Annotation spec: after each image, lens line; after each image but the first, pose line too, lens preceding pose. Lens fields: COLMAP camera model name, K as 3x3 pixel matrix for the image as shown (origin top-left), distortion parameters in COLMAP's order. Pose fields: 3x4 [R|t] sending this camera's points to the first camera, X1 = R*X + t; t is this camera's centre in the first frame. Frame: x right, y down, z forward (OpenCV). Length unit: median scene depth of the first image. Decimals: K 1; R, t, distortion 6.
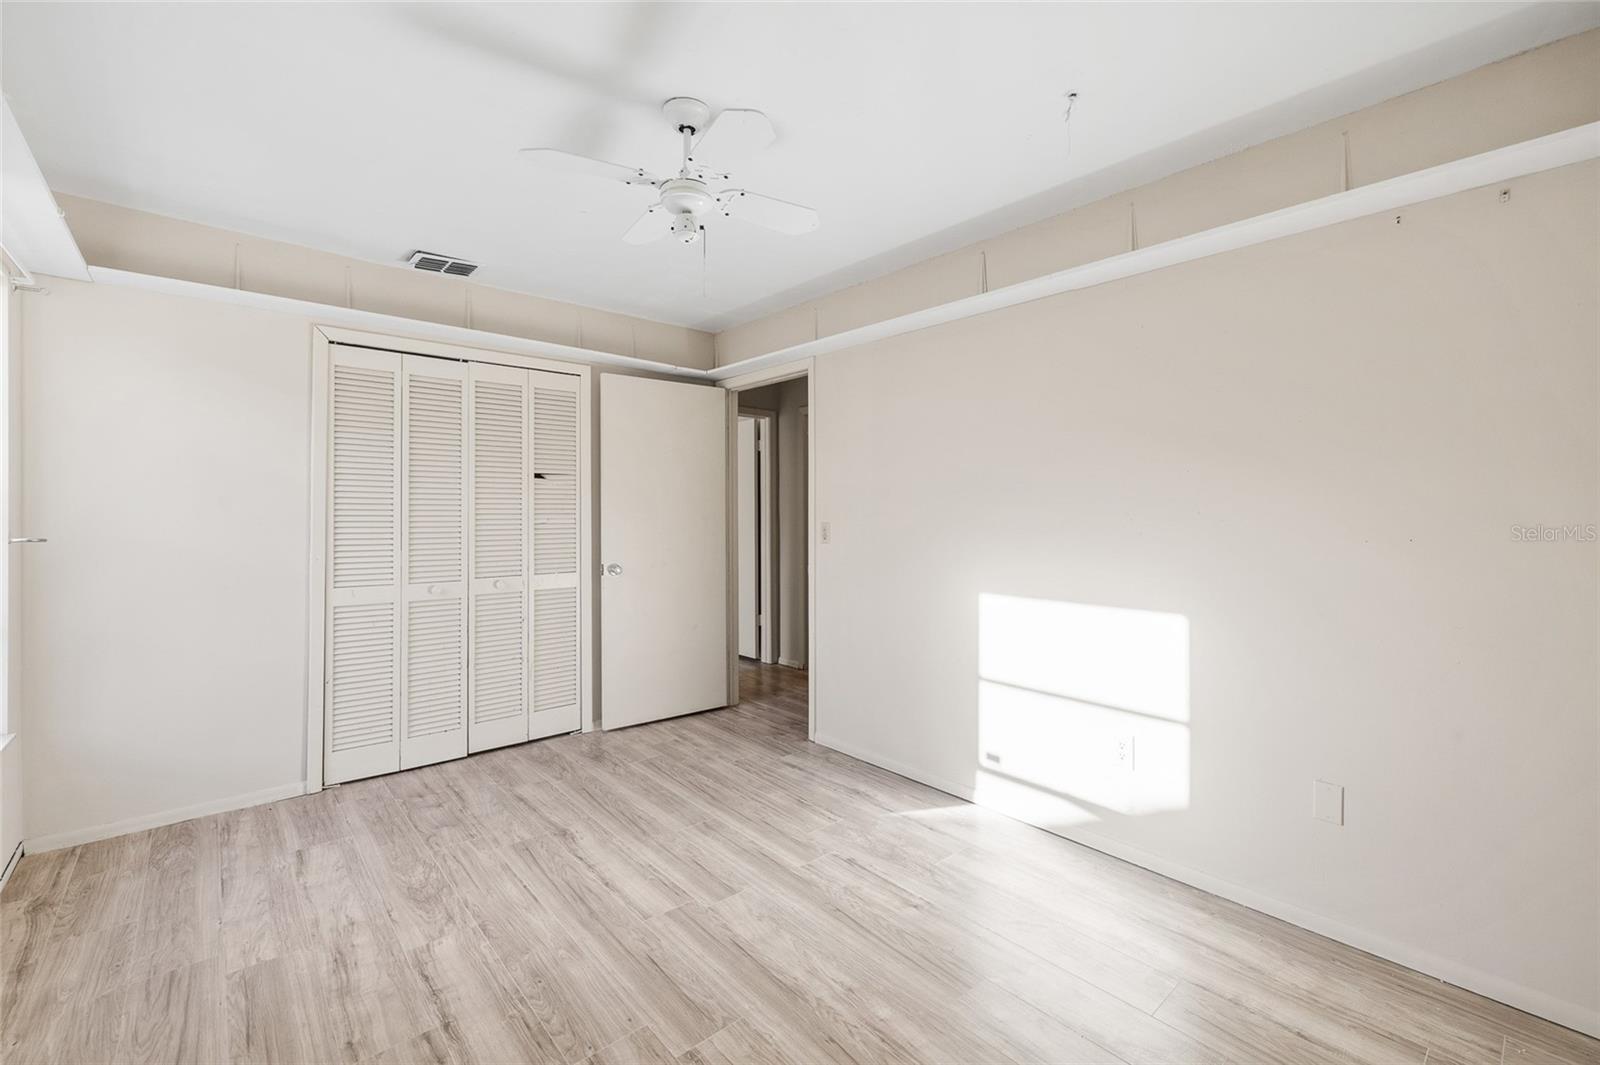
lens RADIAL K [[673.1, 0, 800.0], [0, 673.1, 532.5], [0, 0, 1]] dist [-0.003507, -0.000294]
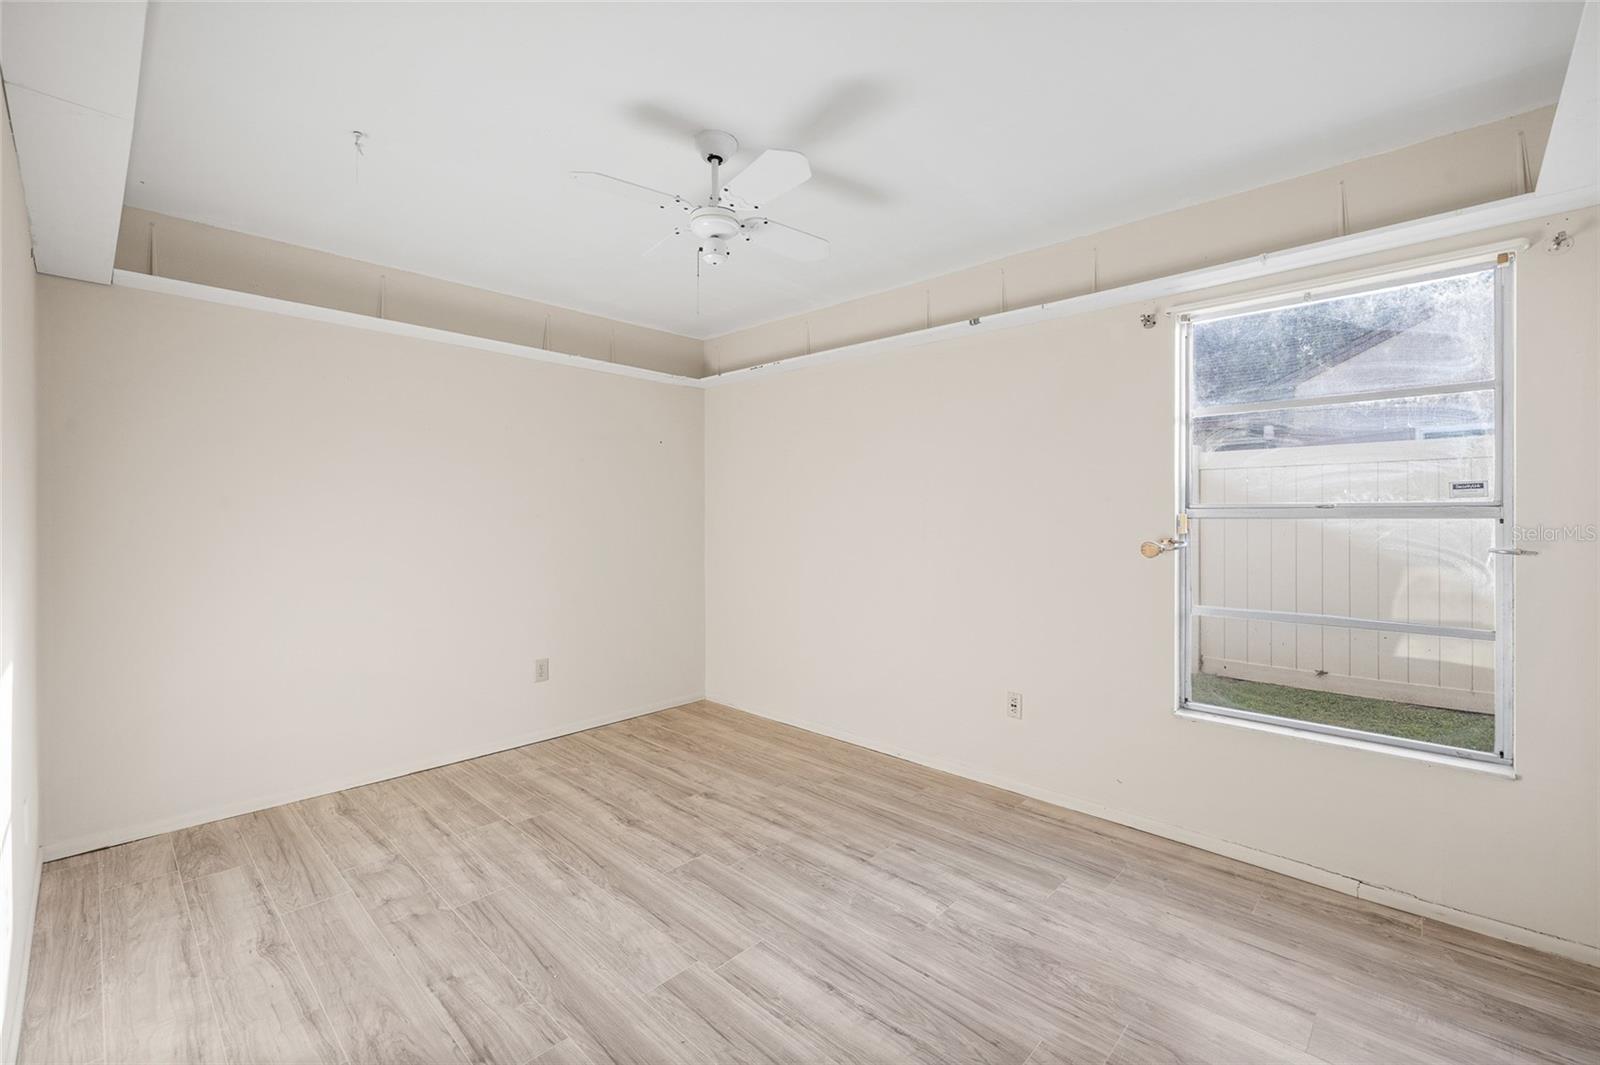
lens RADIAL K [[669.1, 0, 800.6], [0, 669.1, 517.2], [0, 0, 1]] dist [-0.002310, -0.000298]
pose [[-0.995716, -0.006077, -0.092260, -0.203772], [-0.008722, 0.999562, 0.028285, -0.057741], [0.092047, 0.028969, -0.995333, 2.029489]]
